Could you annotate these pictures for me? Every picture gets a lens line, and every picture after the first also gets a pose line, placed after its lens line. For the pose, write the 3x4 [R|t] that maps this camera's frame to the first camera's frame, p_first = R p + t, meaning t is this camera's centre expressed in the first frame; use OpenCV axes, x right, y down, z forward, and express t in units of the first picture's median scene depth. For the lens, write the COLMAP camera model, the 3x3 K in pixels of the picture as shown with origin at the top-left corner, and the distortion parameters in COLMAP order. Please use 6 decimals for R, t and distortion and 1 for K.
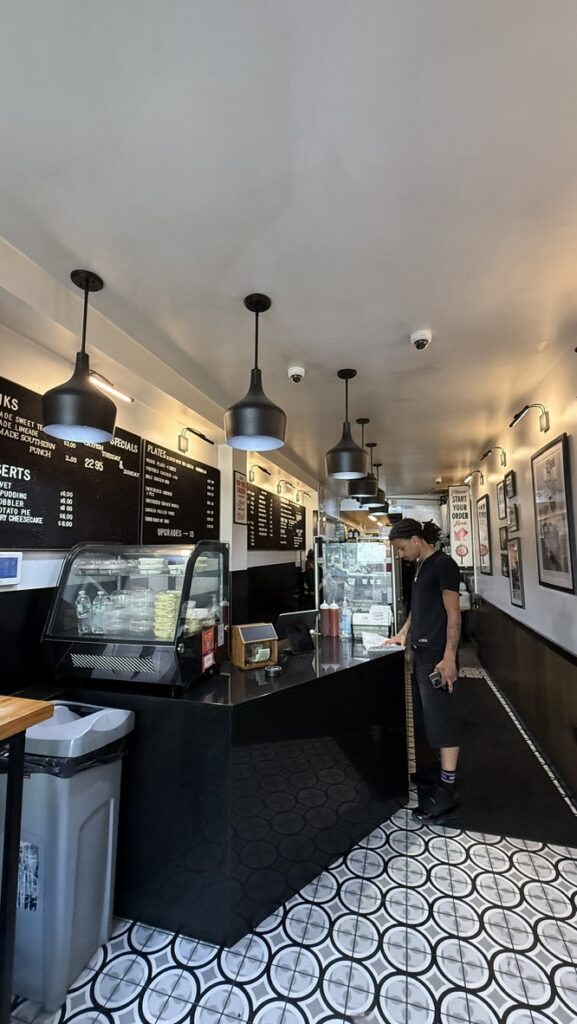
lens RADIAL K [[401.6, 0, 295.1], [0, 401.6, 516.7], [0, 0, 1]] dist [0.000124, -0.000005]
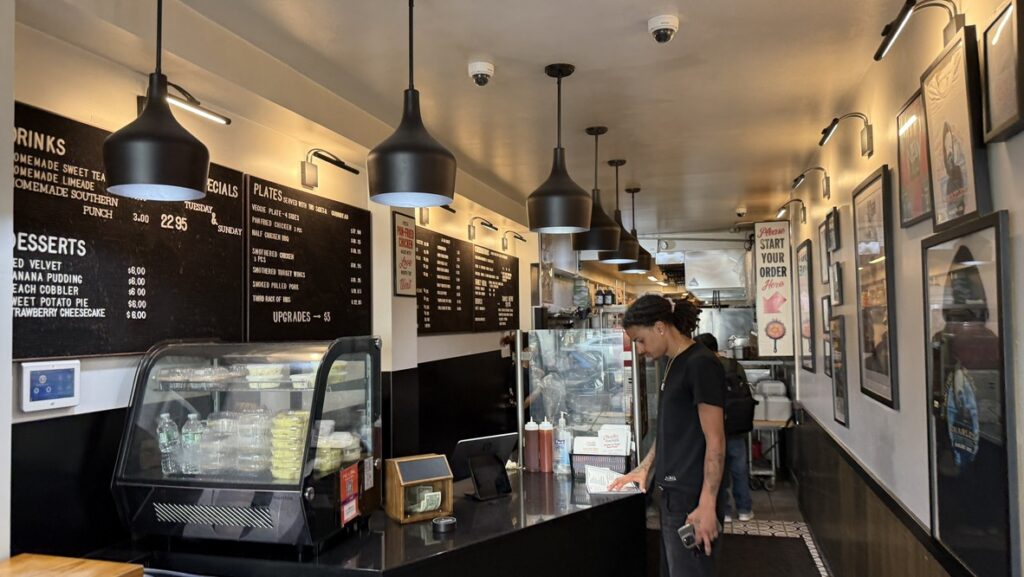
lens RADIAL K [[715.7, 0, 512.0], [0, 715.7, 288.5], [0, 0, 1]] dist [0.092418, -0.160585]
pose [[0.999888, -0.012219, -0.008630, 0.067566], [0.012573, 0.999030, 0.042208, -0.064376], [0.008106, -0.042311, 0.999072, -0.198264]]
